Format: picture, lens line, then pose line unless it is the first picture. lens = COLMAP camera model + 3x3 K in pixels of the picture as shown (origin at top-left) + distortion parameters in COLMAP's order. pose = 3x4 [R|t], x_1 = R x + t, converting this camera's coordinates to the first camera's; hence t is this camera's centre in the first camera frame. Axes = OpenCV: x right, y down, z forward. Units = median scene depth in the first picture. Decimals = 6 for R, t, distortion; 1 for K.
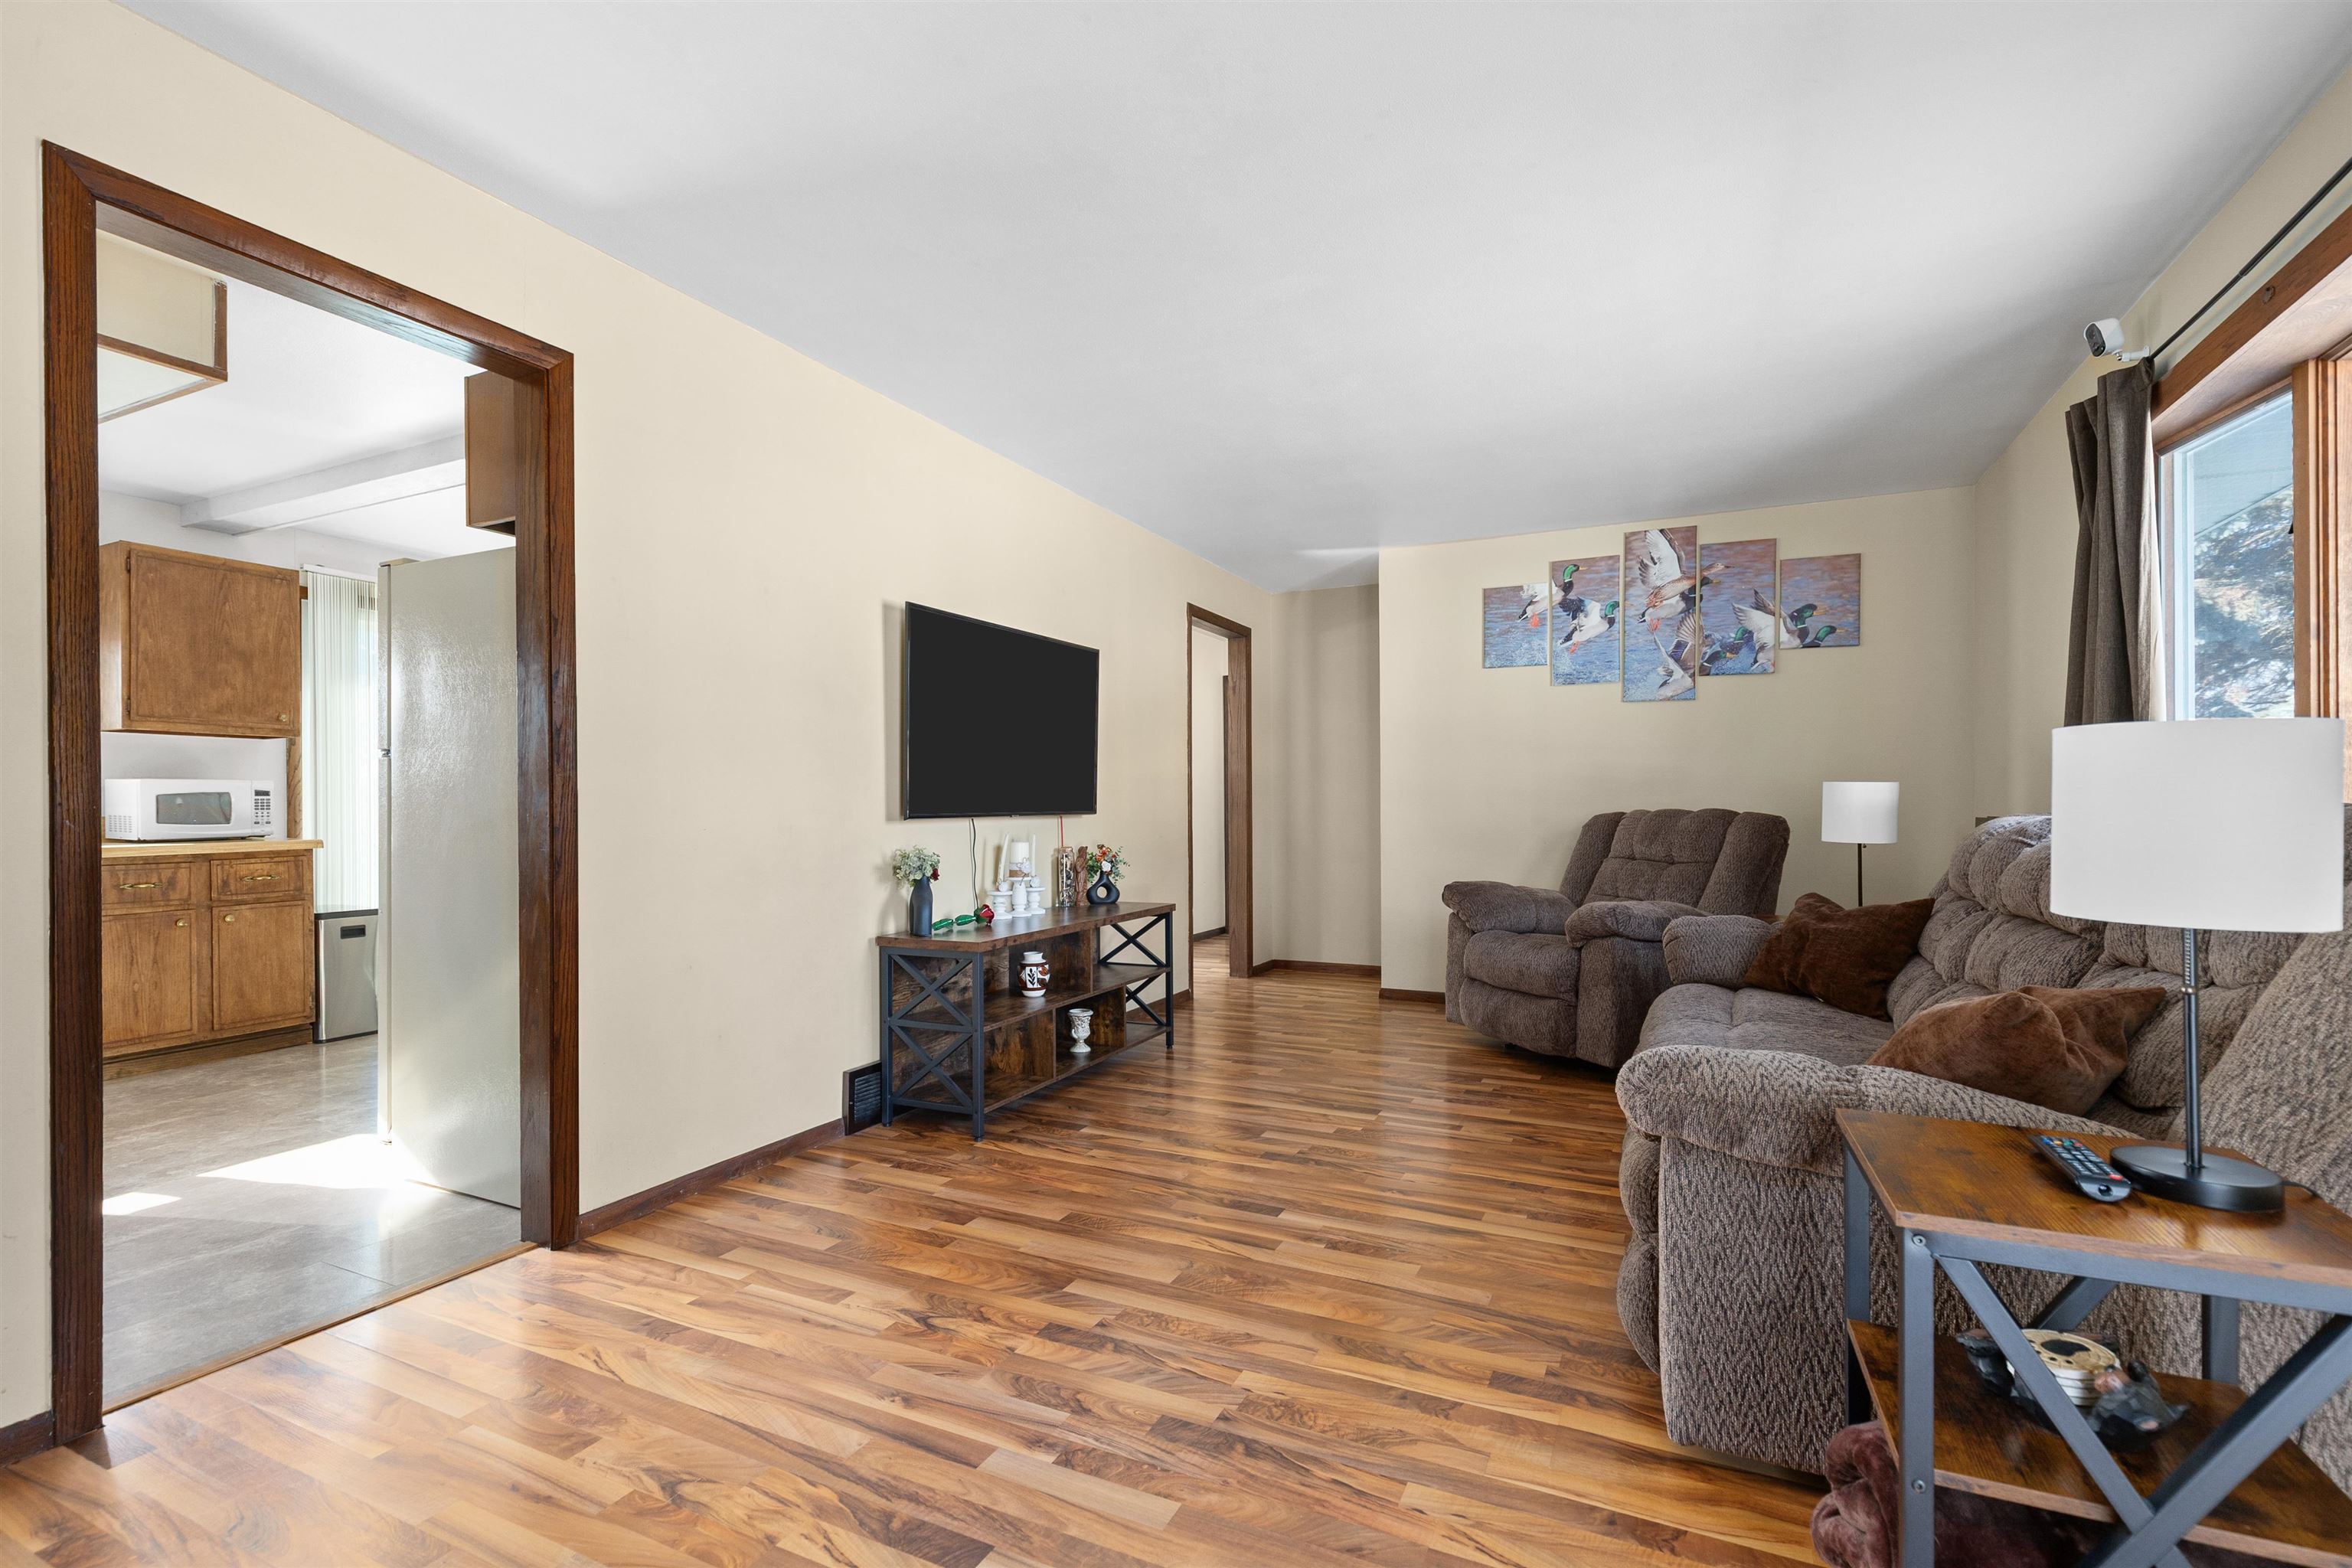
lens RADIAL K [[1074.6, 0, 1176.8], [0, 1074.6, 798.7], [0, 0, 1]] dist [0.001322, -0.001580]
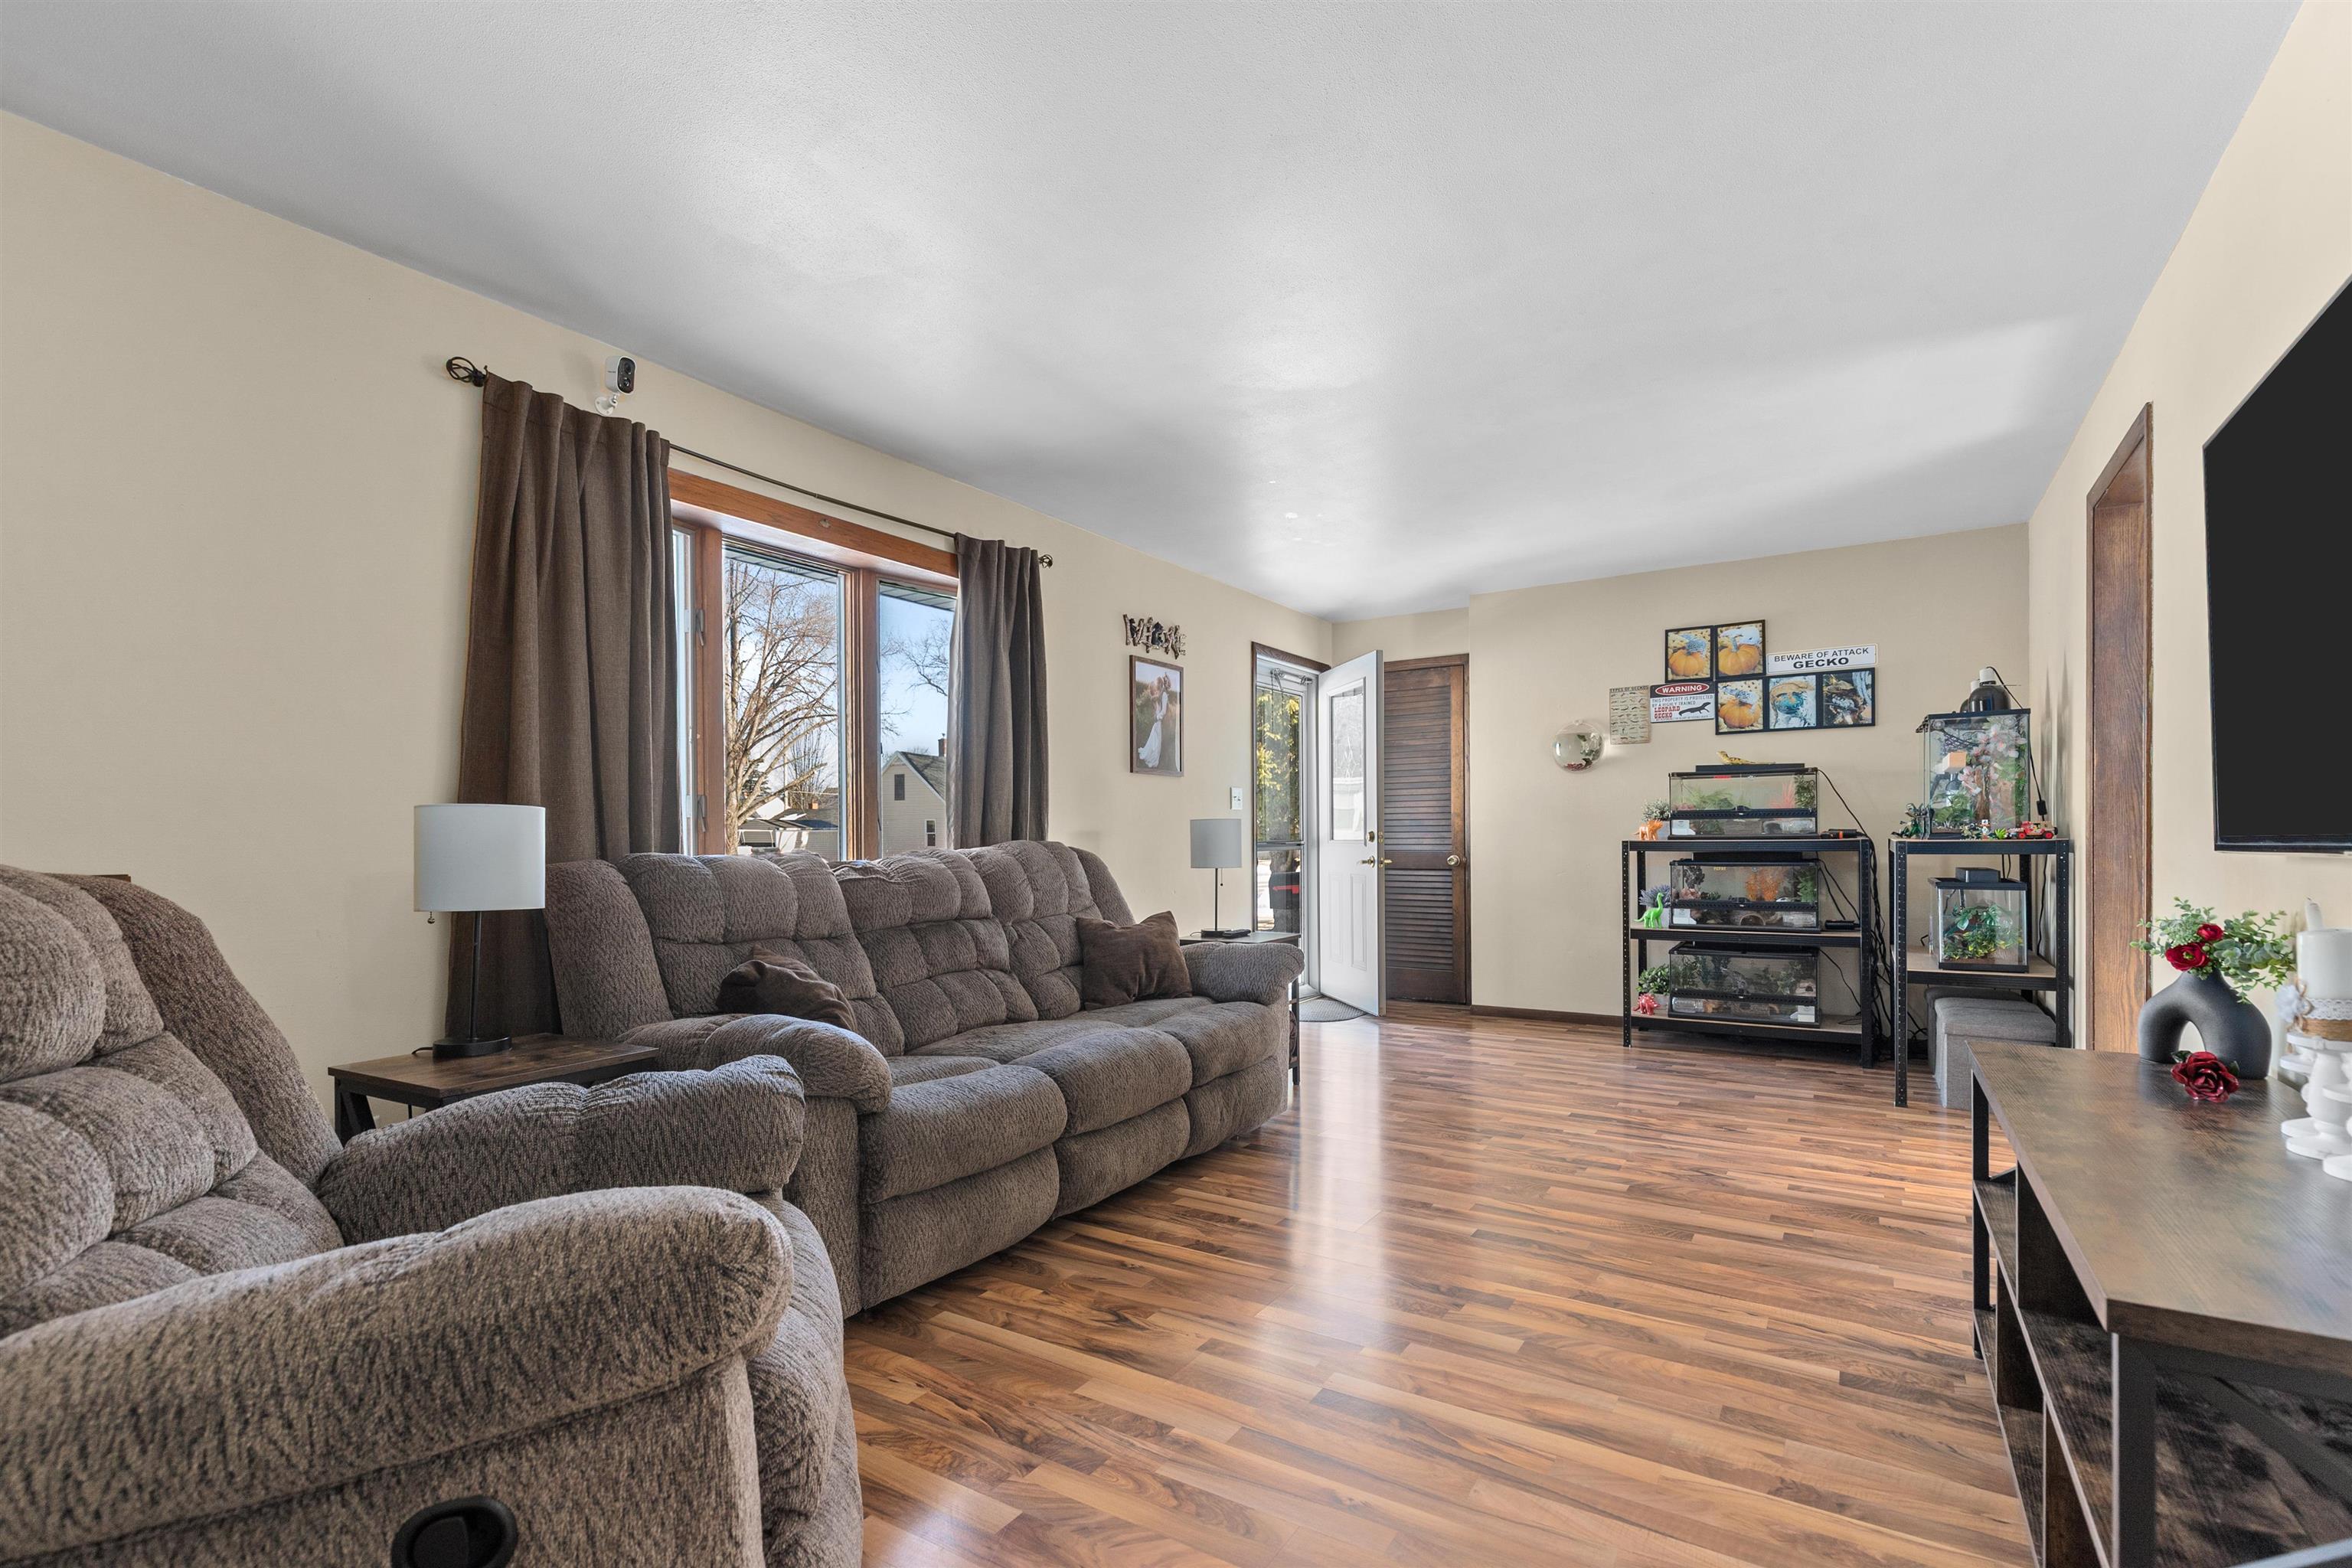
lens RADIAL K [[1074.6, 0, 1177.7], [0, 1074.6, 851.9], [0, 0, 1]] dist [0.001322, -0.001580]
pose [[-0.992723, 0.010201, 0.119986, 0.270632], [0.010458, 0.999944, 0.001515, 0.018456], [-0.119964, 0.002759, -0.992774, 2.200167]]
